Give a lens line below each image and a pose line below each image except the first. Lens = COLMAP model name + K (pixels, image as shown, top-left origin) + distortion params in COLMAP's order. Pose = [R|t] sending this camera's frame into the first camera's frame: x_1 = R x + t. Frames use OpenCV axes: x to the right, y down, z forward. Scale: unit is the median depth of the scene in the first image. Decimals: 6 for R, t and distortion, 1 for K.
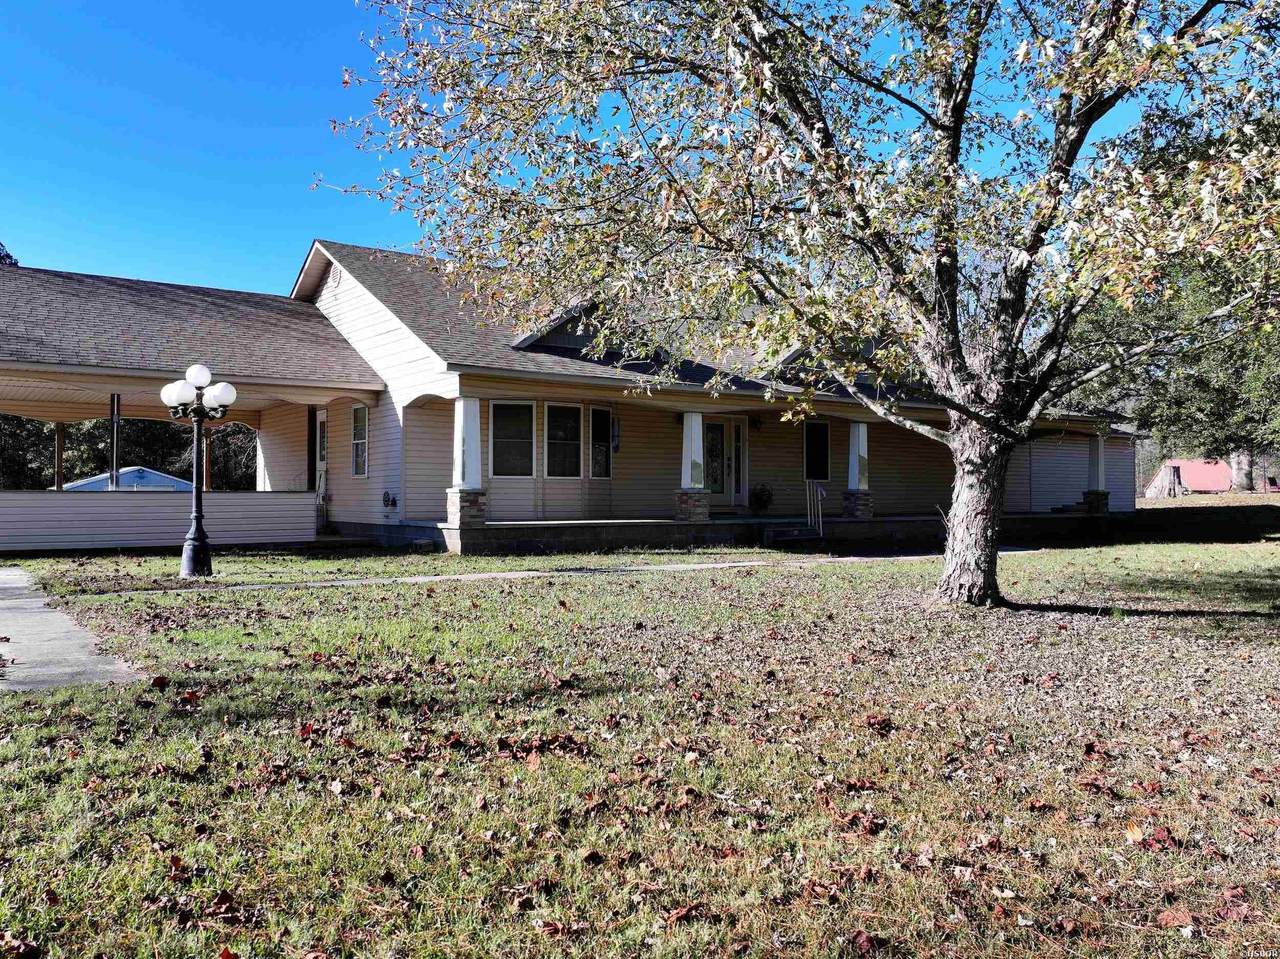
lens RADIAL K [[982.0, 0, 640.0], [0, 982.0, 479.5], [0, 0, 1]] dist [-0.001110, 0.009858]
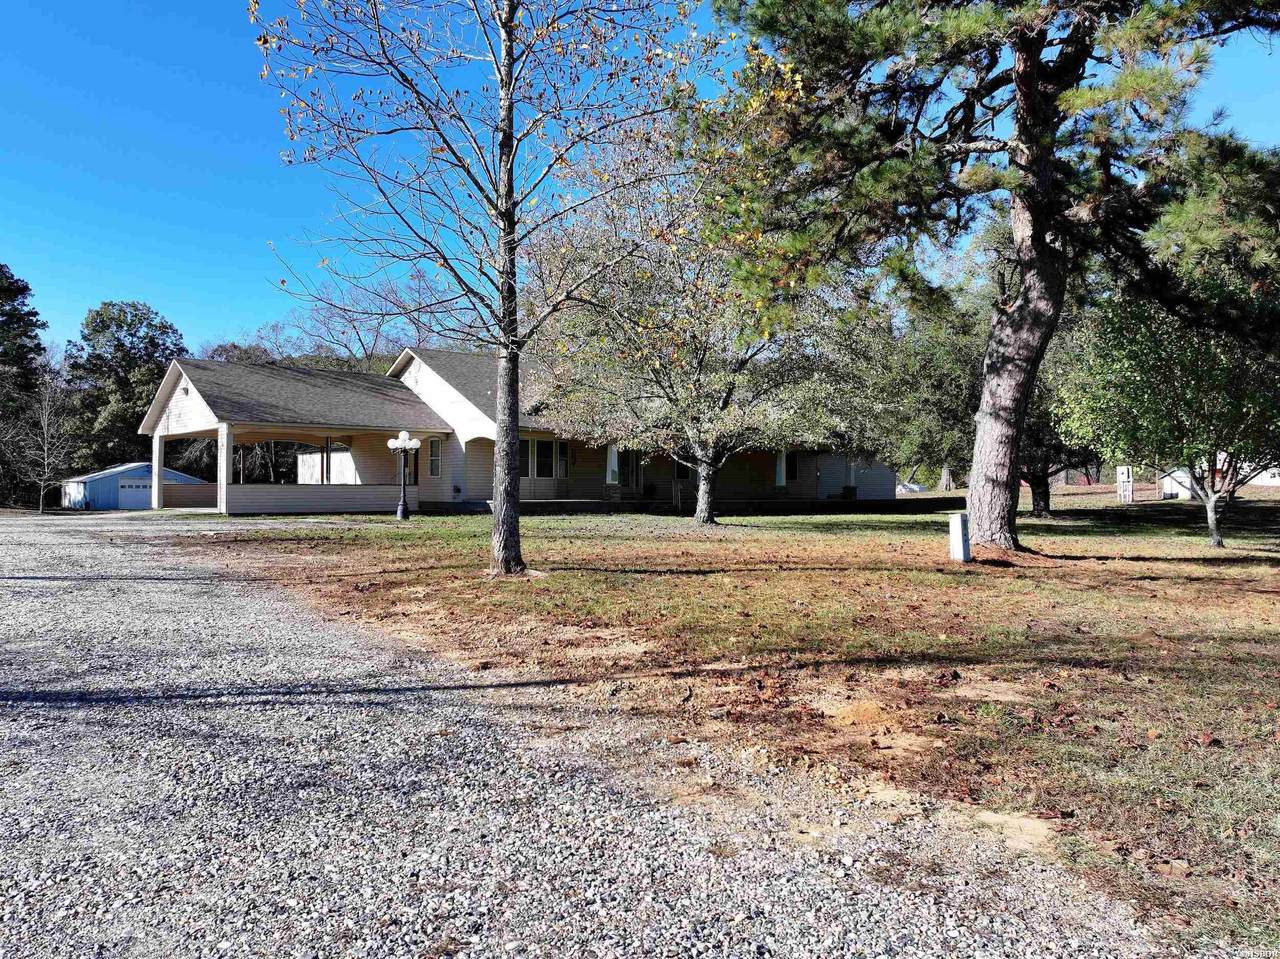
lens RADIAL K [[982.0, 0, 640.0], [0, 982.0, 479.5], [0, 0, 1]] dist [-0.001110, 0.009858]
pose [[0.996727, 0.005745, 0.080639, -0.049731], [-0.006141, 0.999970, 0.004659, -0.010068], [-0.080610, -0.005139, 0.996732, -0.962644]]
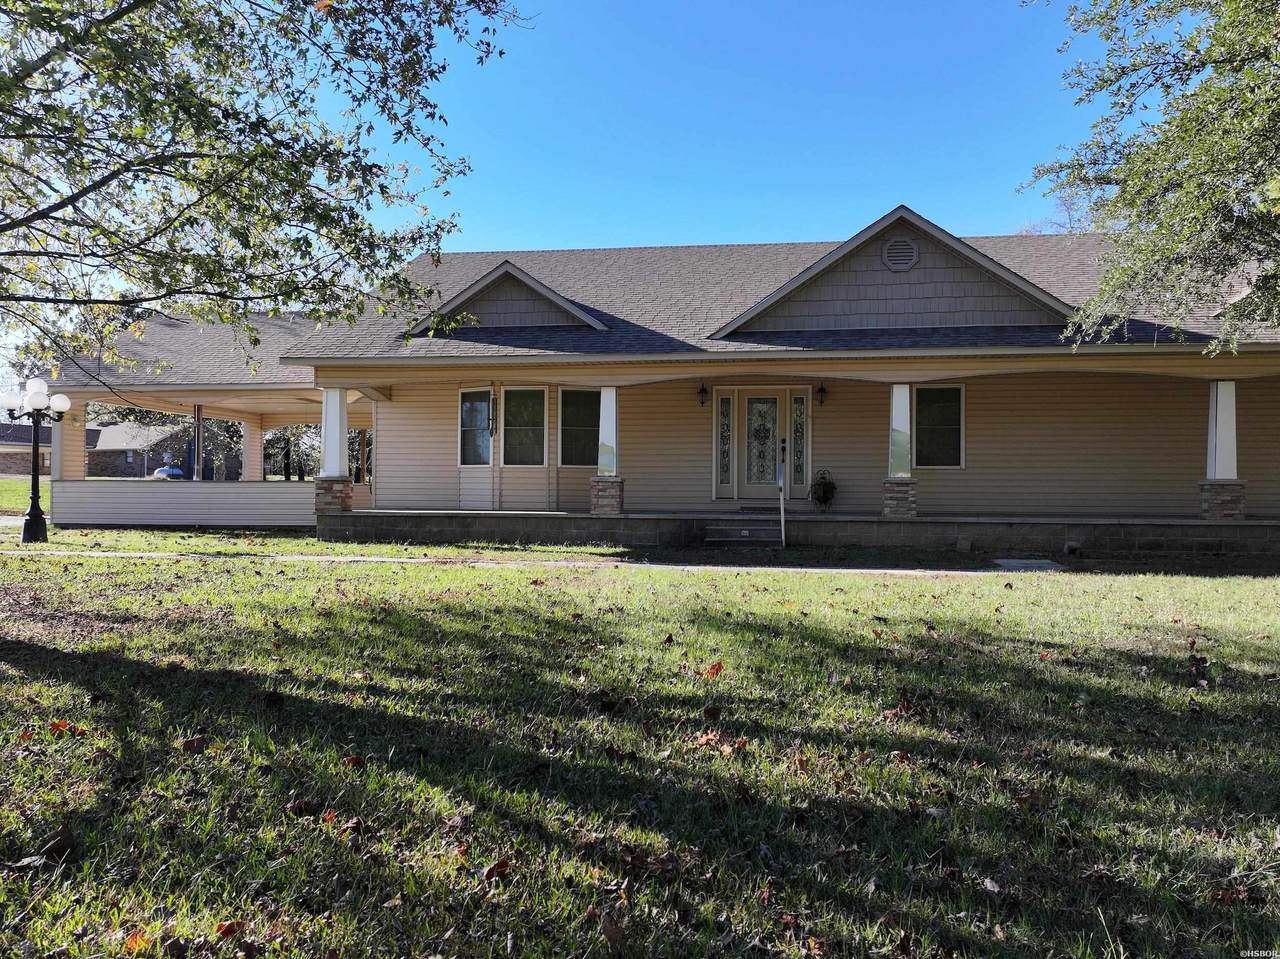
lens RADIAL K [[982.0, 0, 640.0], [0, 982.0, 479.5], [0, 0, 1]] dist [-0.001110, 0.009858]
pose [[0.700766, -0.005806, -0.713367, 0.706680], [0.007612, 0.999971, -0.000662, 0.013115], [0.713350, -0.004966, 0.700790, 0.434895]]
